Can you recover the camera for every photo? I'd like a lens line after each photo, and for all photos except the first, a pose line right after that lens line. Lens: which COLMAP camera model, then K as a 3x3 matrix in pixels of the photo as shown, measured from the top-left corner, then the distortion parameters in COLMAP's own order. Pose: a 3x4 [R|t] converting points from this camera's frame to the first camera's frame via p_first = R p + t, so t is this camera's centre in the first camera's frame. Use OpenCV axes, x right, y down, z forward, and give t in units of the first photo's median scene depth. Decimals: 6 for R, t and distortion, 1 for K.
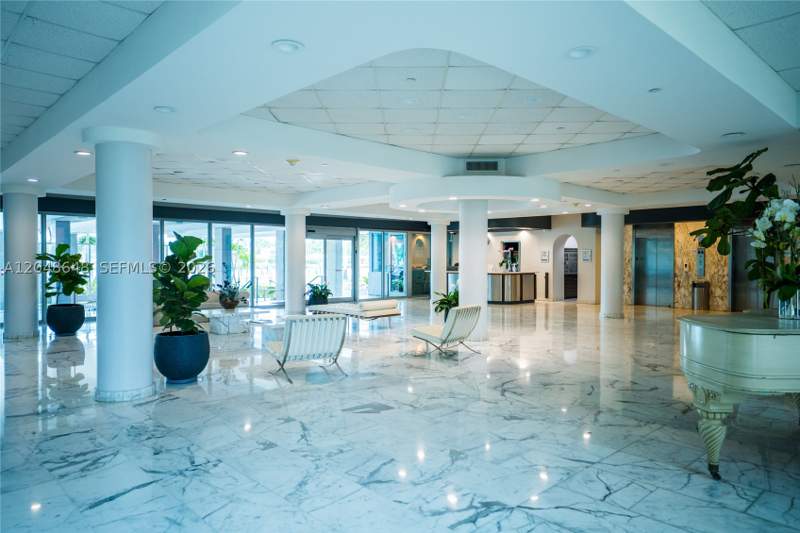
lens RADIAL K [[533.8, 0, 400.0], [0, 533.8, 266.5], [0, 0, 1]] dist [0.011789, -0.001312]
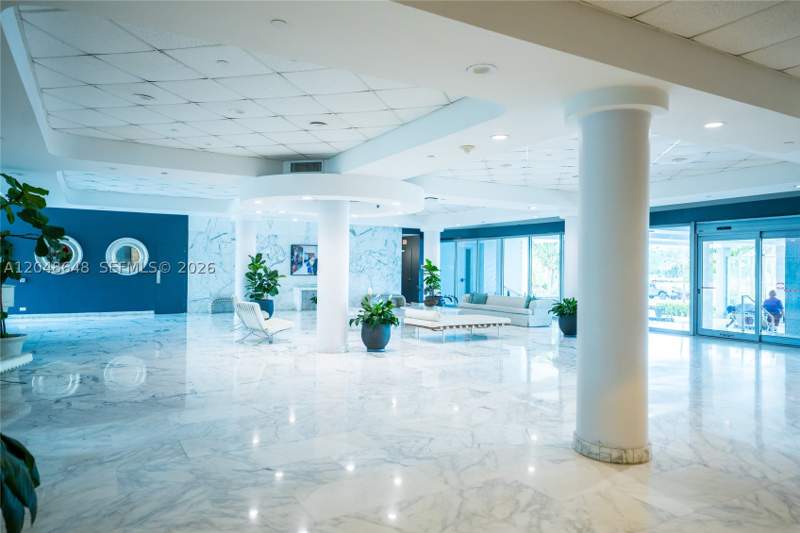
lens RADIAL K [[533.8, 0, 400.0], [0, 533.8, 266.5], [0, 0, 1]] dist [0.011789, -0.001312]
pose [[-0.231877, -0.010968, -0.972683, 1.810624], [-0.029865, 0.999545, -0.004151, -0.016867], [0.972287, 0.028087, -0.232099, 2.393049]]
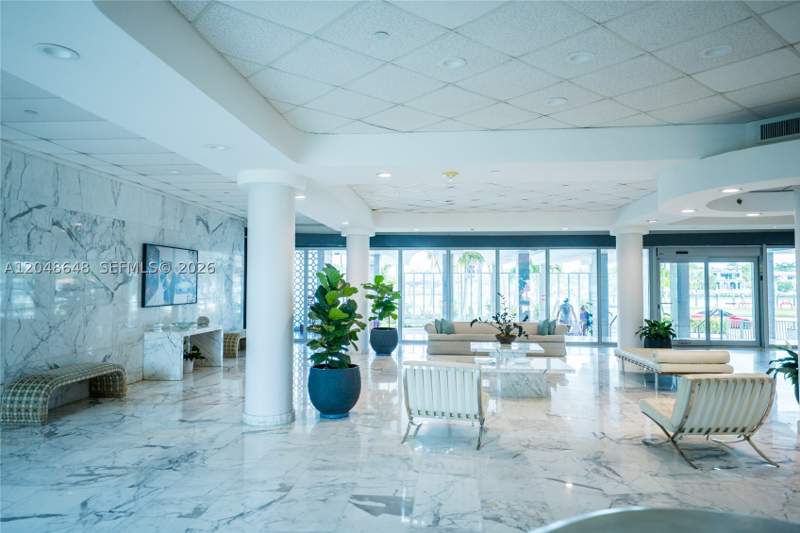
lens RADIAL K [[533.8, 0, 400.0], [0, 533.8, 266.5], [0, 0, 1]] dist [0.011789, -0.001312]
pose [[0.668076, -0.027506, -0.743585, 0.451460], [-0.011682, 0.998806, -0.047443, -0.010983], [0.744002, 0.040382, 0.666957, 0.499970]]
